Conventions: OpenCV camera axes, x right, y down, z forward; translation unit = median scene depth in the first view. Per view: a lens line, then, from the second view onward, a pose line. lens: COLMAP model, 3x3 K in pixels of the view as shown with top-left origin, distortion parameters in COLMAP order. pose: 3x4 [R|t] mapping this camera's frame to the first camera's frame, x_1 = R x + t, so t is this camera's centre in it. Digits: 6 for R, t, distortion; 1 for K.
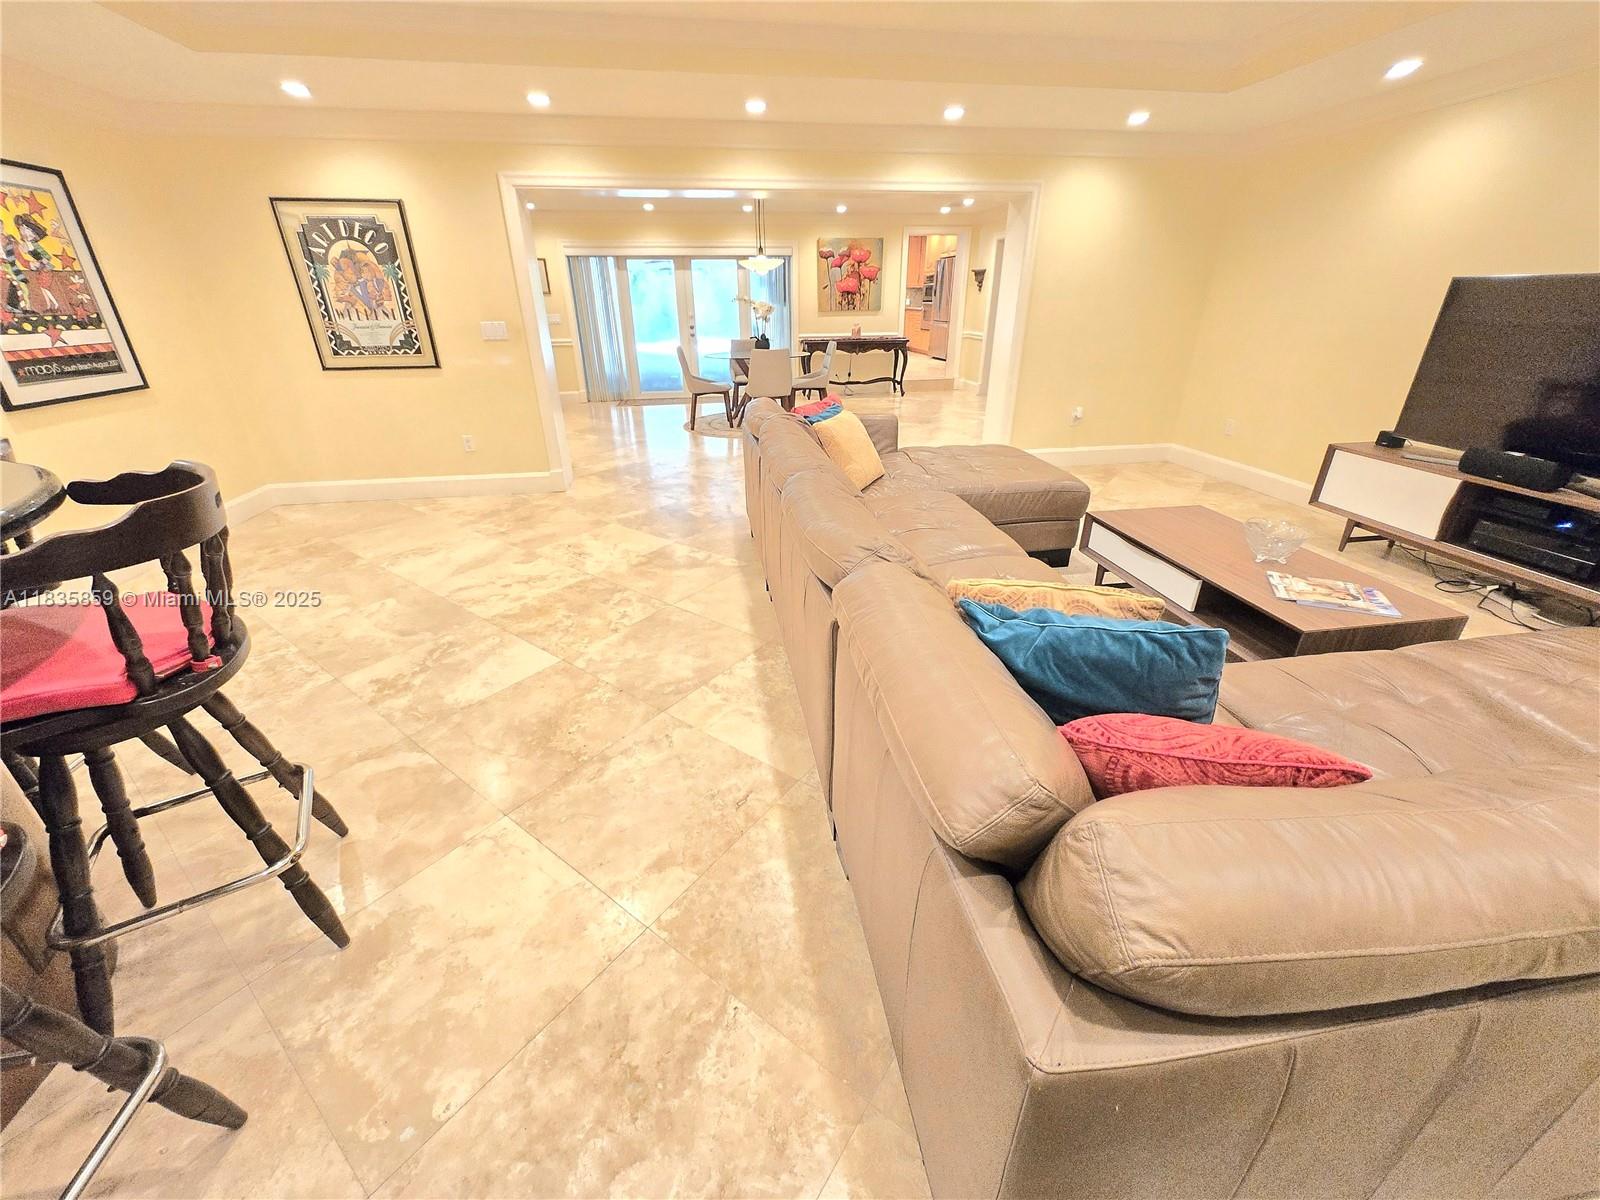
lens RADIAL K [[623.5, 0, 799.7], [0, 623.5, 584.0], [0, 0, 1]] dist [0.002407, -0.001226]
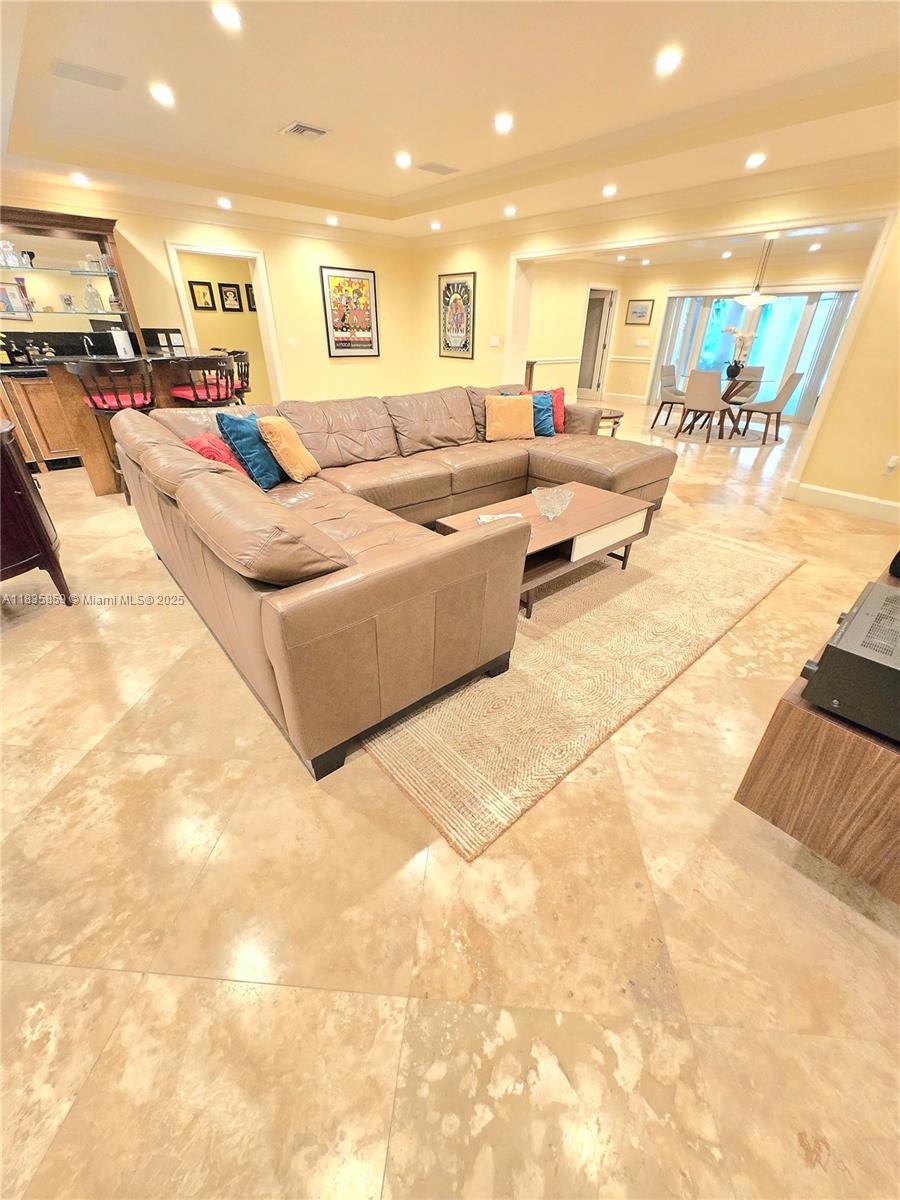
lens RADIAL K [[467.6, 0, 462.8], [0, 467.6, 598.8], [0, 0, 1]] dist [0.002407, -0.001226]
pose [[0.538910, 0.436844, -0.720238, 1.008723], [-0.372426, 0.890478, 0.261436, -0.052281], [0.755563, 0.127345, 0.642579, 0.132888]]
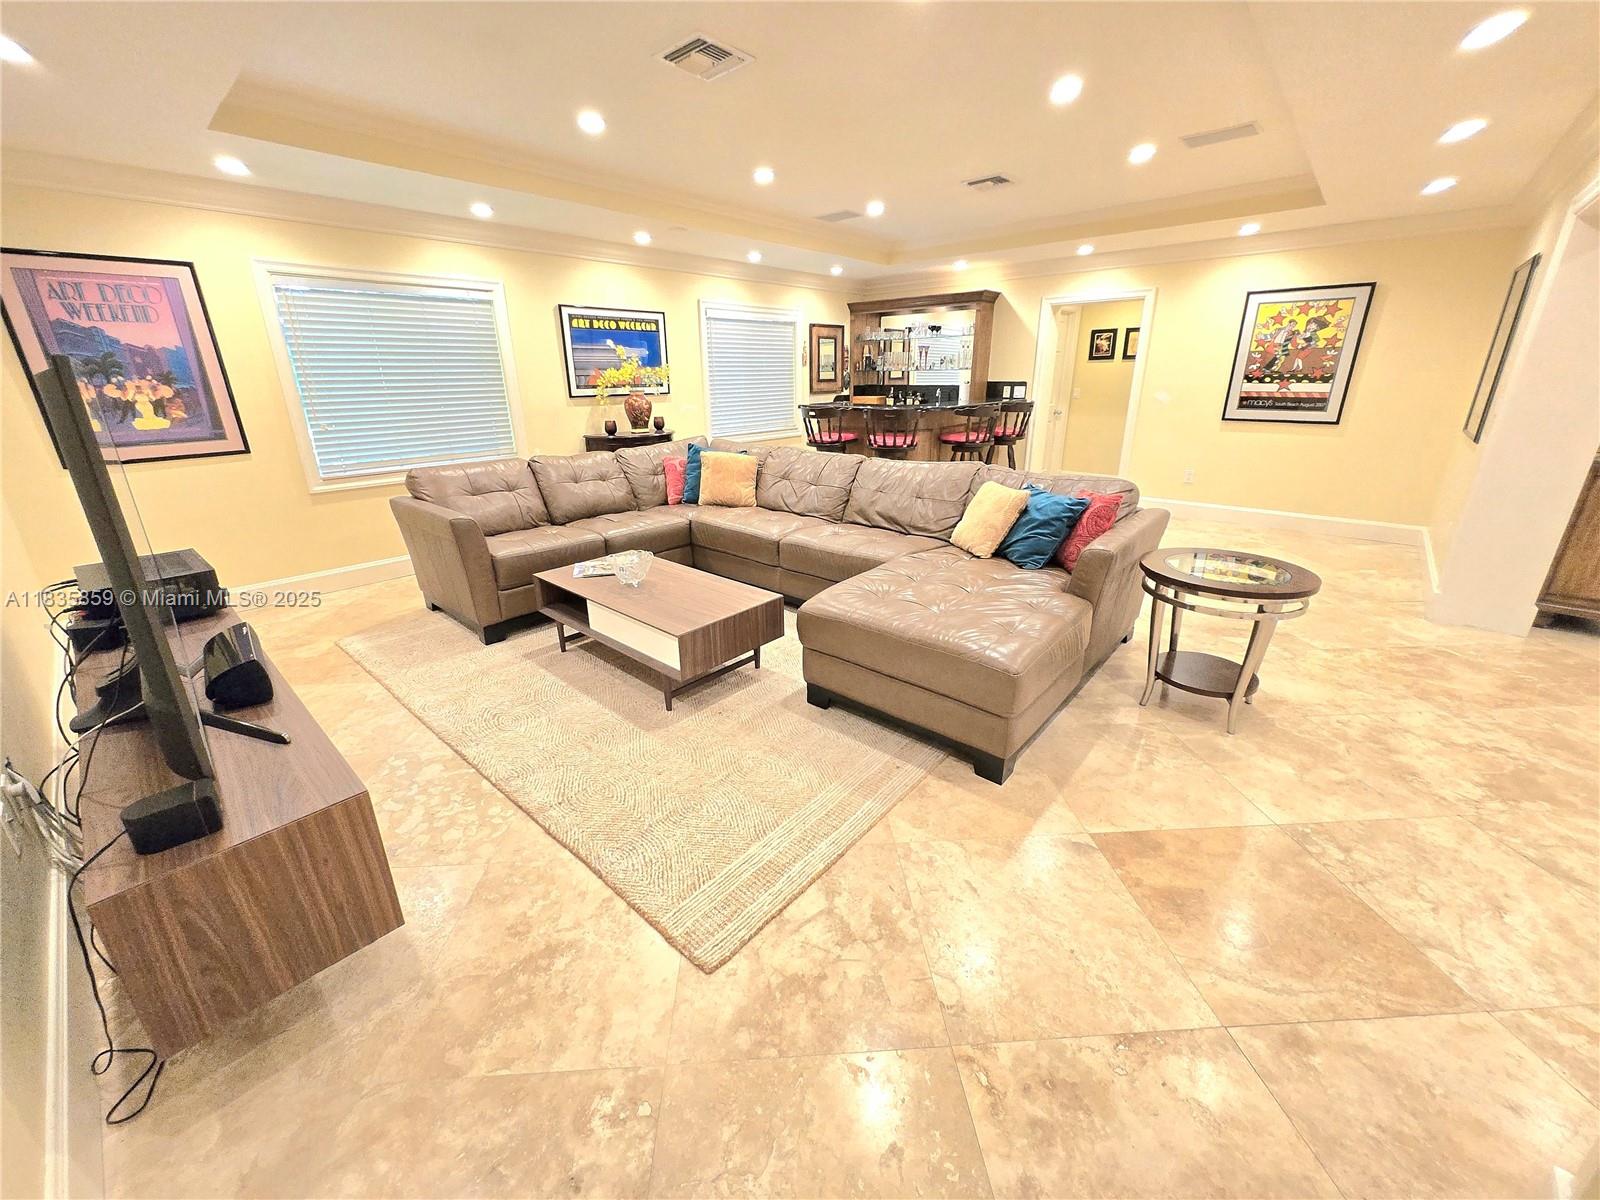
lens RADIAL K [[623.5, 0, 799.7], [0, 623.5, 584.0], [0, 0, 1]] dist [0.002407, -0.001226]
pose [[-0.770255, 0.222828, -0.597541, 0.840705], [-0.251878, 0.754501, 0.606041, -0.595703], [0.585888, 0.617313, -0.525033, 1.257341]]
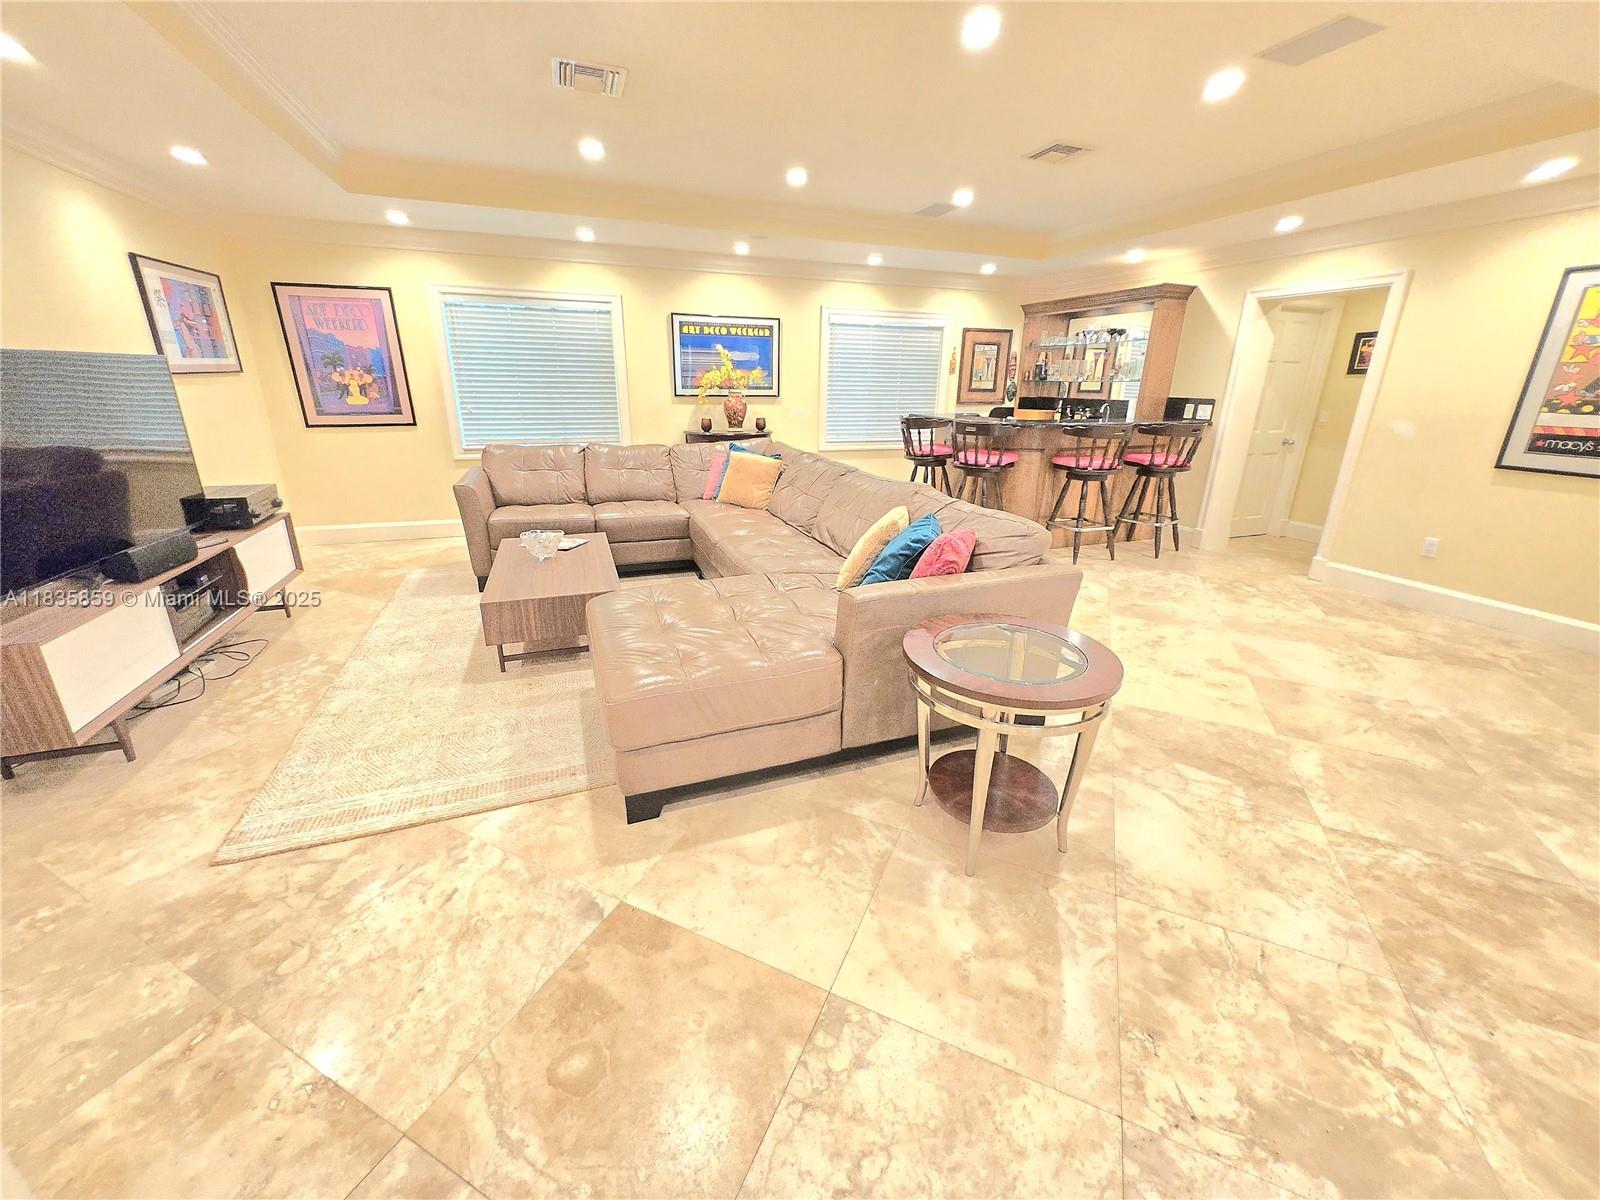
lens RADIAL K [[623.5, 0, 799.7], [0, 623.5, 584.0], [0, 0, 1]] dist [0.002407, -0.001226]
pose [[-0.979514, 0.058589, -0.192663, 0.313896], [-0.089125, 0.731805, 0.675661, -0.672151], [0.180578, 0.678991, -0.711592, 1.451256]]
